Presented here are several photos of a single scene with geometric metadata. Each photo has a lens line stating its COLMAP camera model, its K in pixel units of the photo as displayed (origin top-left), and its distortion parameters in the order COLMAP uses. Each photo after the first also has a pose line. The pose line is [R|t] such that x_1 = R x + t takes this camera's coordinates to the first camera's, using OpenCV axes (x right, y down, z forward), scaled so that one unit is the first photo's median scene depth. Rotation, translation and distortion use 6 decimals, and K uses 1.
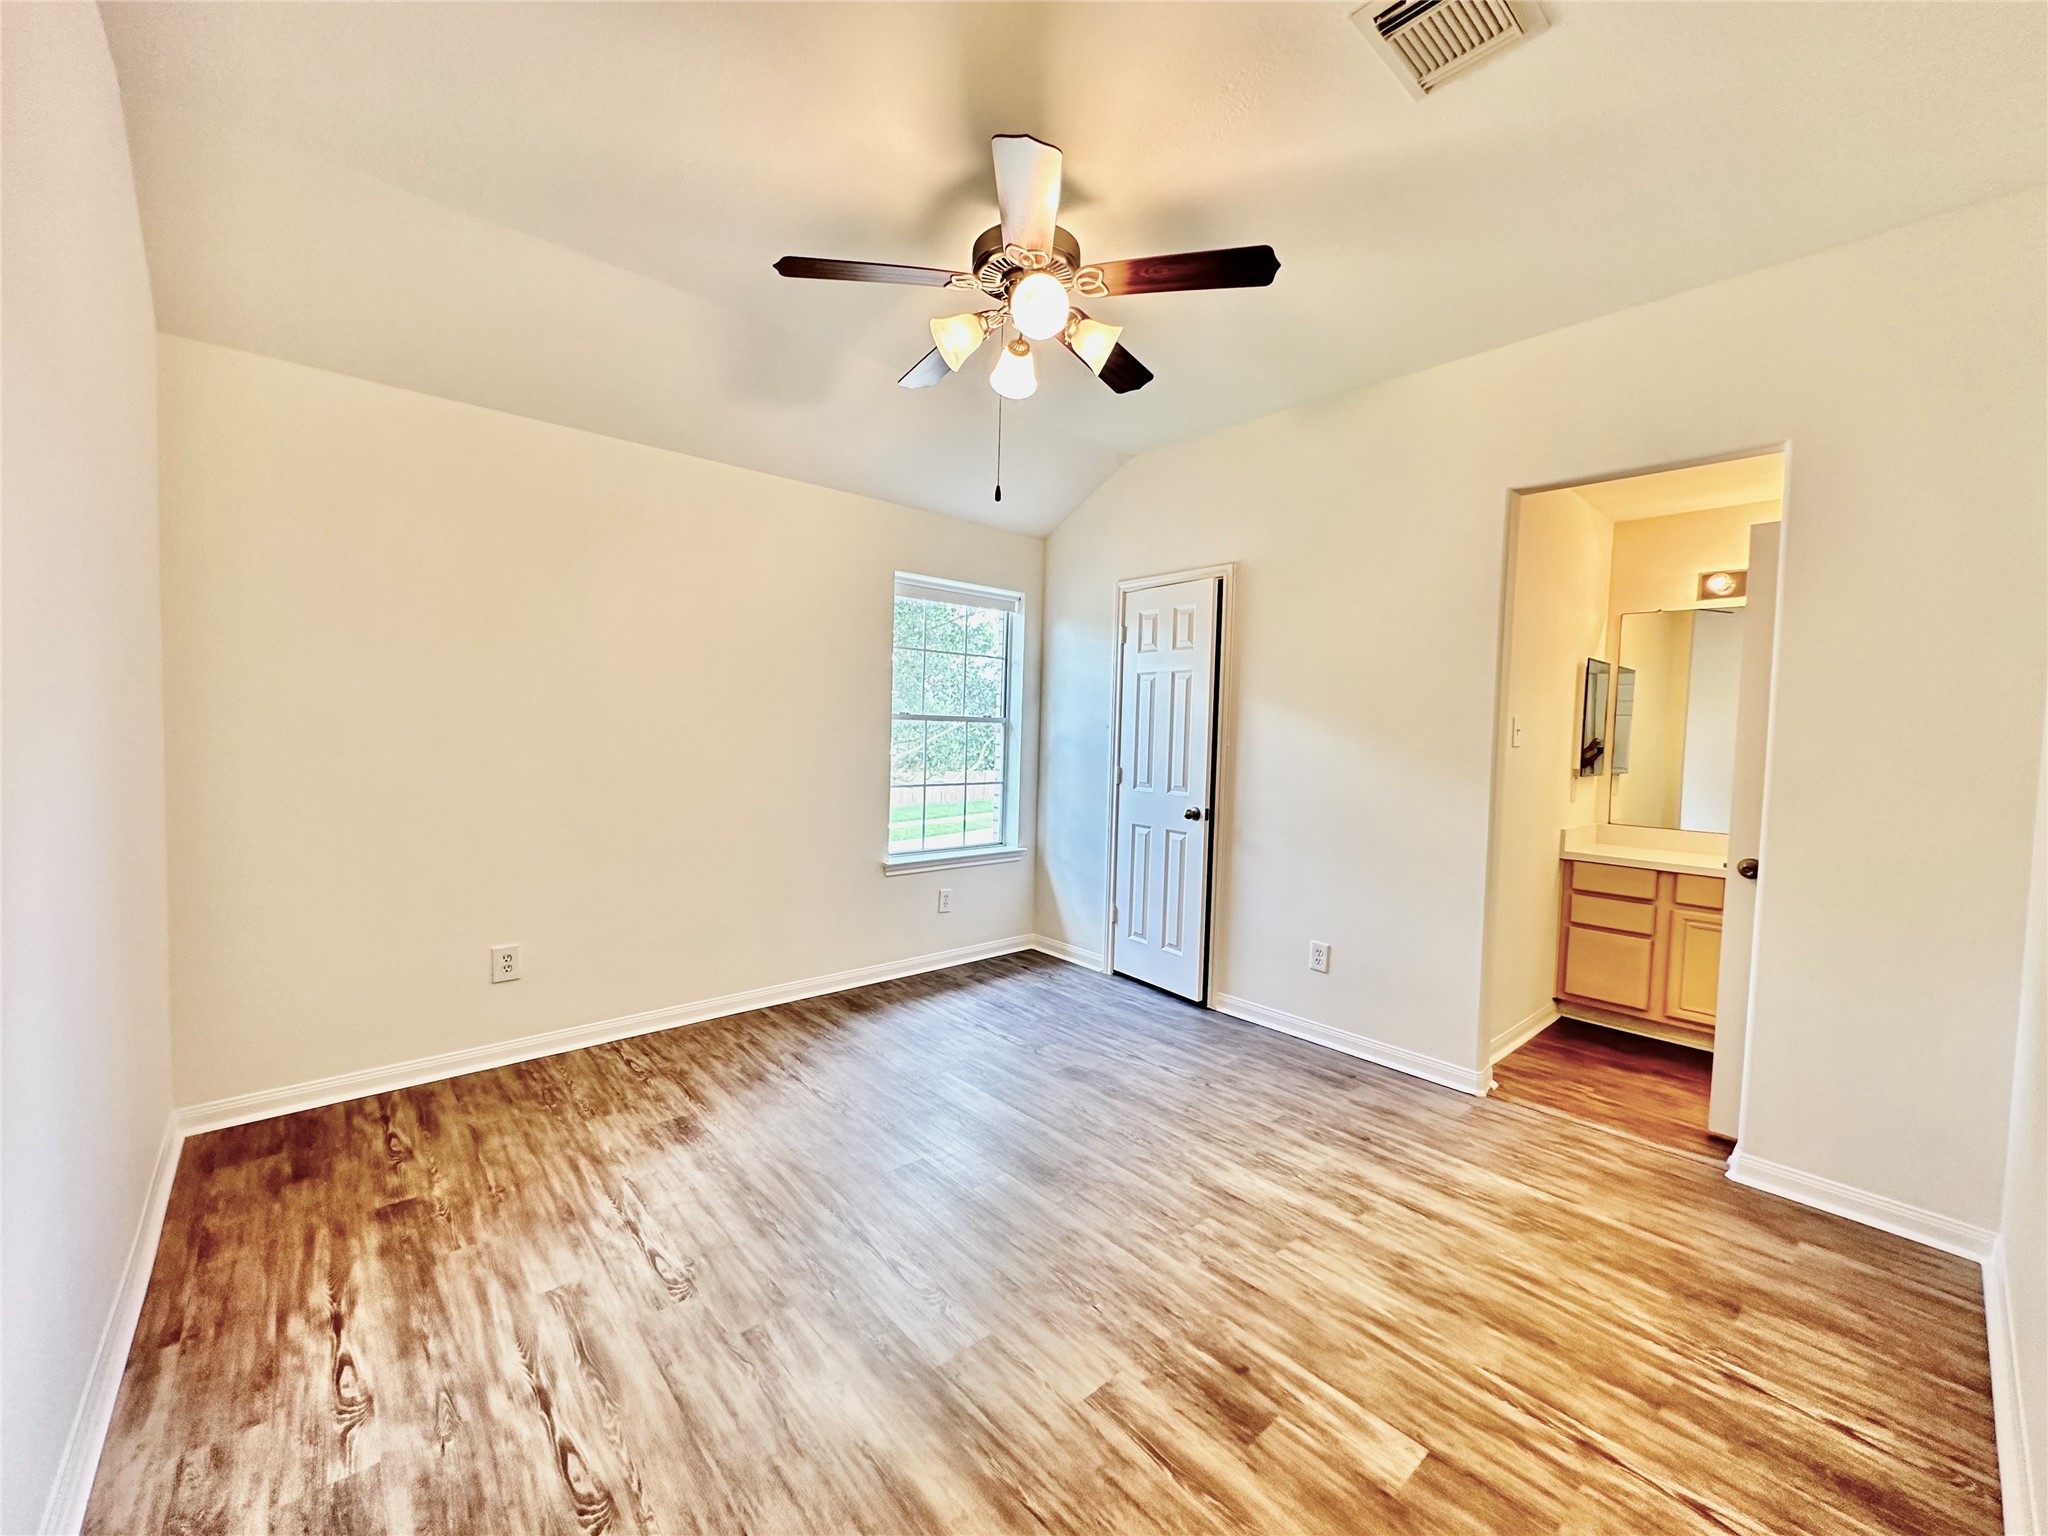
lens RADIAL K [[817.5, 0, 1026.4], [0, 817.5, 773.7], [0, 0, 1]] dist [-0.003071, 0.001152]
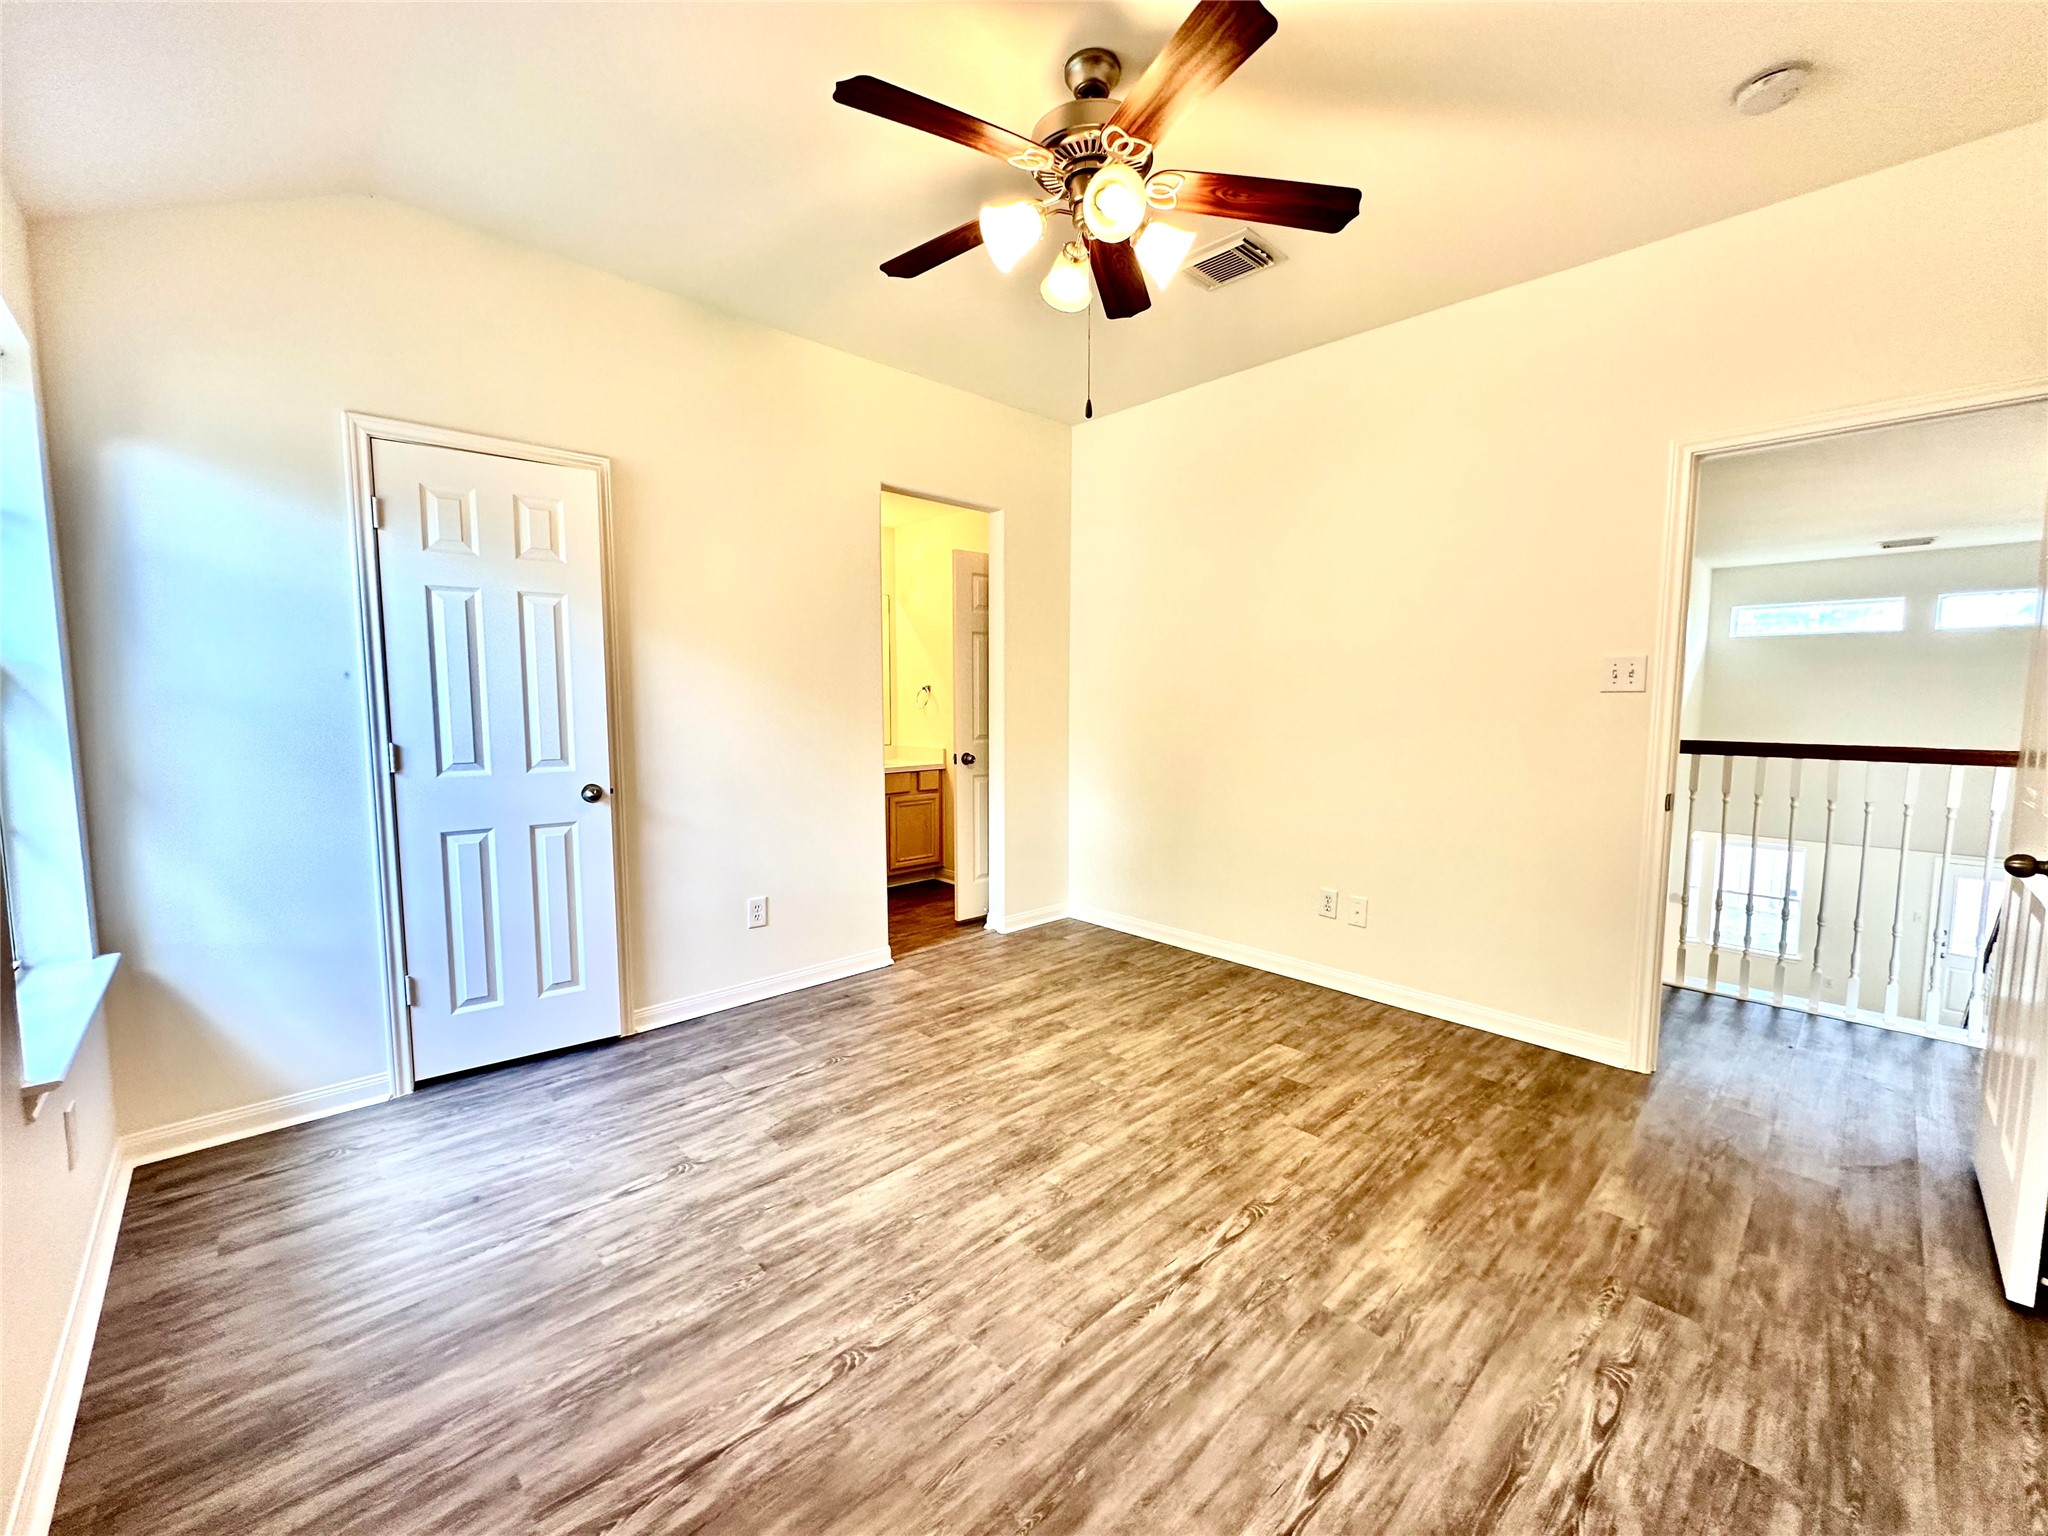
lens RADIAL K [[817.5, 0, 1026.5], [0, 817.5, 761.1], [0, 0, 1]] dist [-0.003071, 0.001152]
pose [[-0.033333, -0.110302, 0.993339, -0.980626], [0.053876, 0.992248, 0.111989, -0.073911], [-0.997991, 0.057250, -0.027132, 1.150290]]
